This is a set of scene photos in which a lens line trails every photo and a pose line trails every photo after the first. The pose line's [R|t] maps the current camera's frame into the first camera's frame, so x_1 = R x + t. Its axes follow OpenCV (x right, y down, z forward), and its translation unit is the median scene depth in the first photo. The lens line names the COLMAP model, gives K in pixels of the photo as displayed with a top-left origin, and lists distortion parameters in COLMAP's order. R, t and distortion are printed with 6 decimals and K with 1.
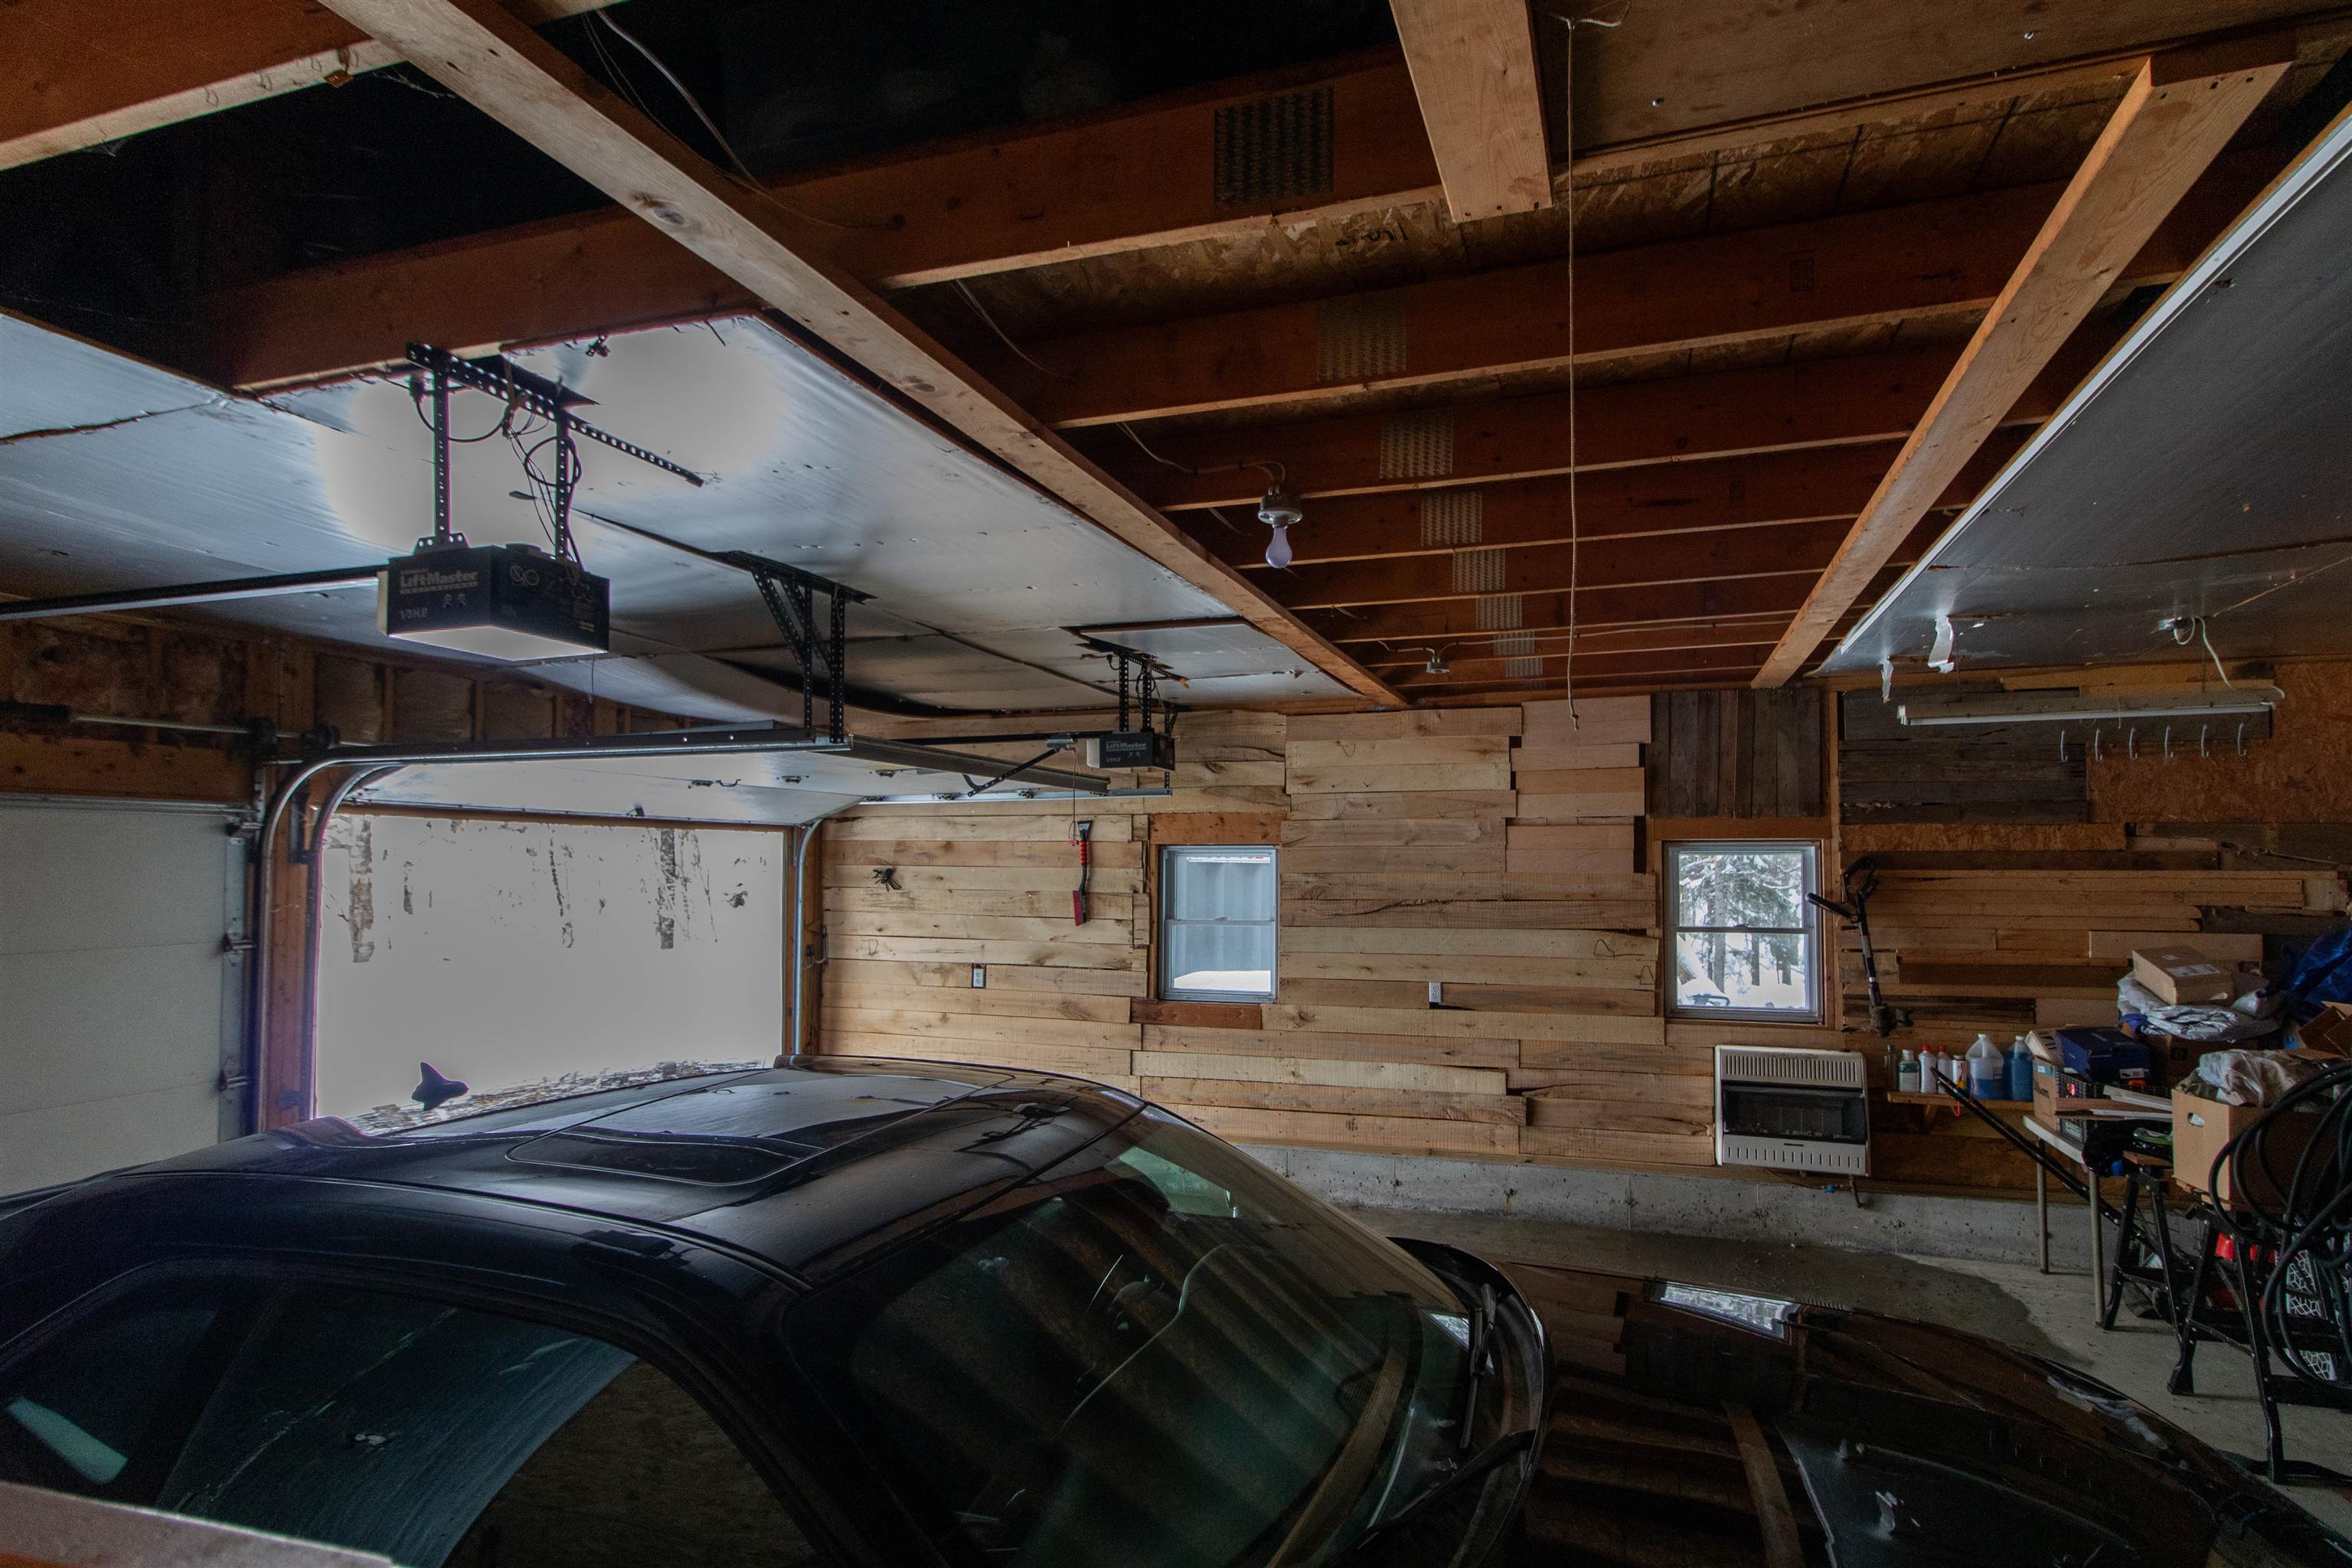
lens RADIAL K [[1137.8, 0, 1224.6], [0, 1137.8, 861.2], [0, 0, 1]] dist [0.014895, 0.000322]
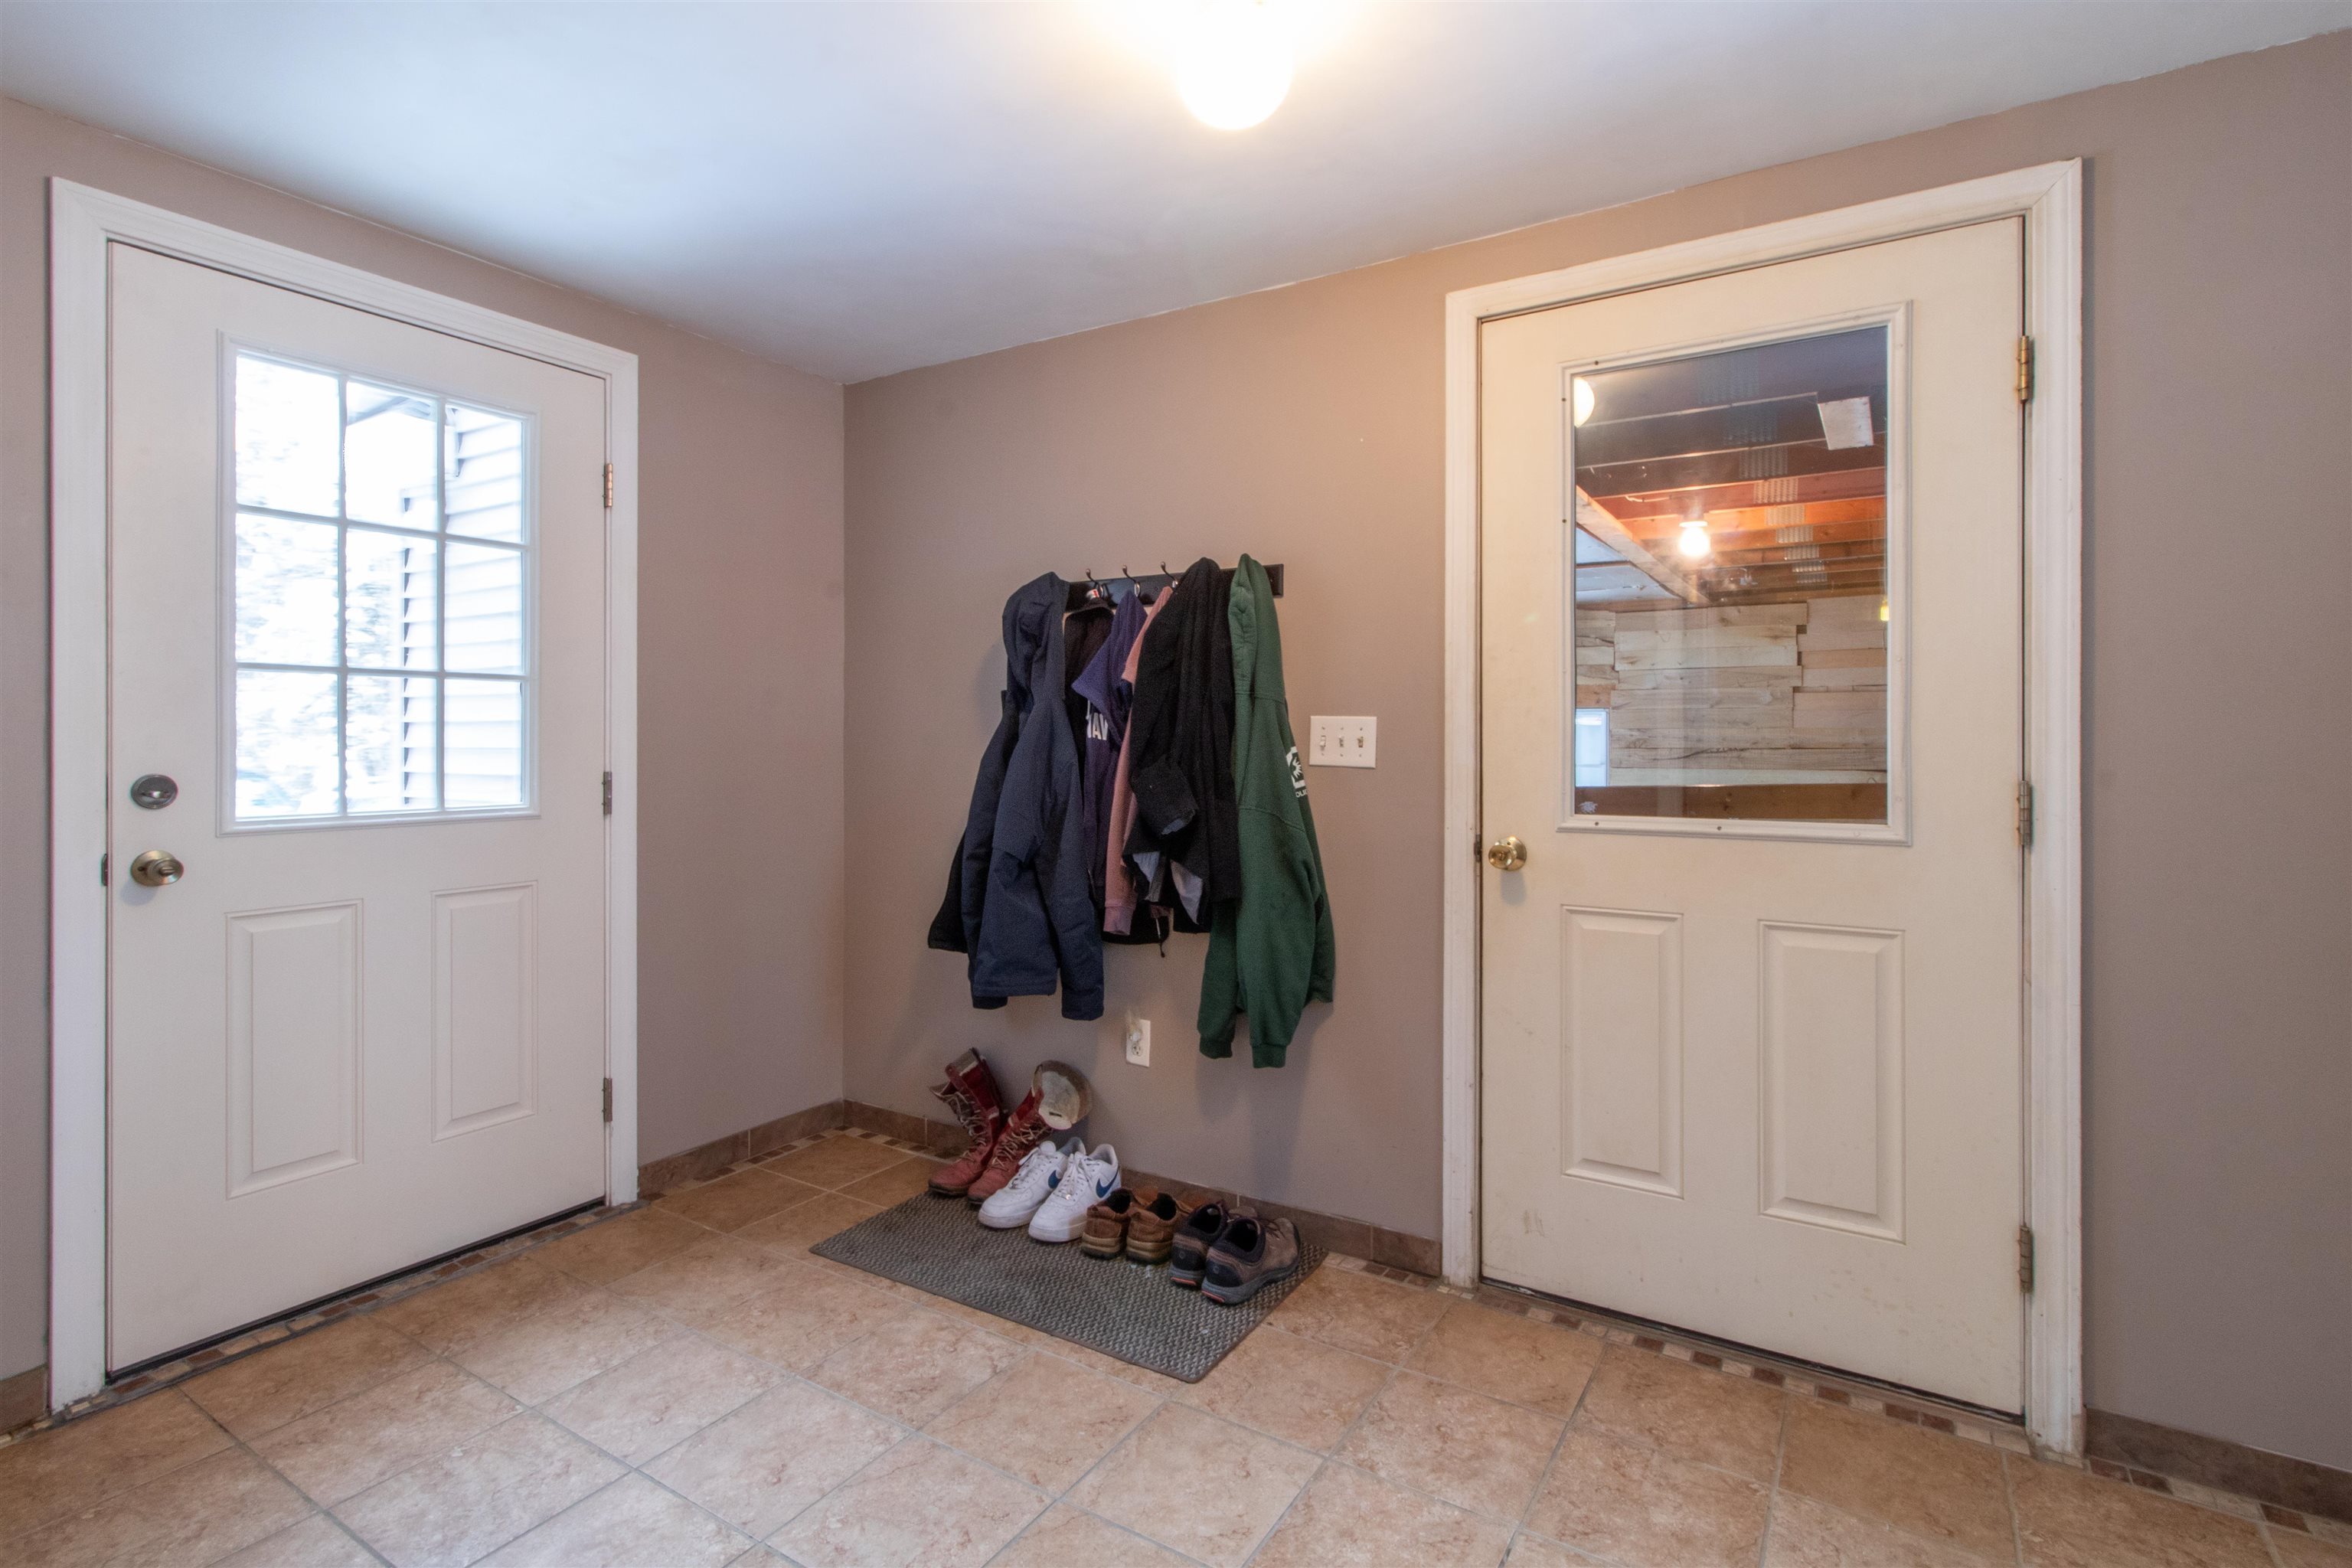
lens RADIAL K [[1137.8, 0, 1176.0], [0, 1137.8, 771.3], [0, 0, 1]] dist [0.014895, 0.000322]
pose [[0.976645, 0.006686, -0.214754, -0.171805], [0.000162, 0.999492, 0.031855, 0.018319], [0.214858, -0.031146, 0.976148, -0.467034]]
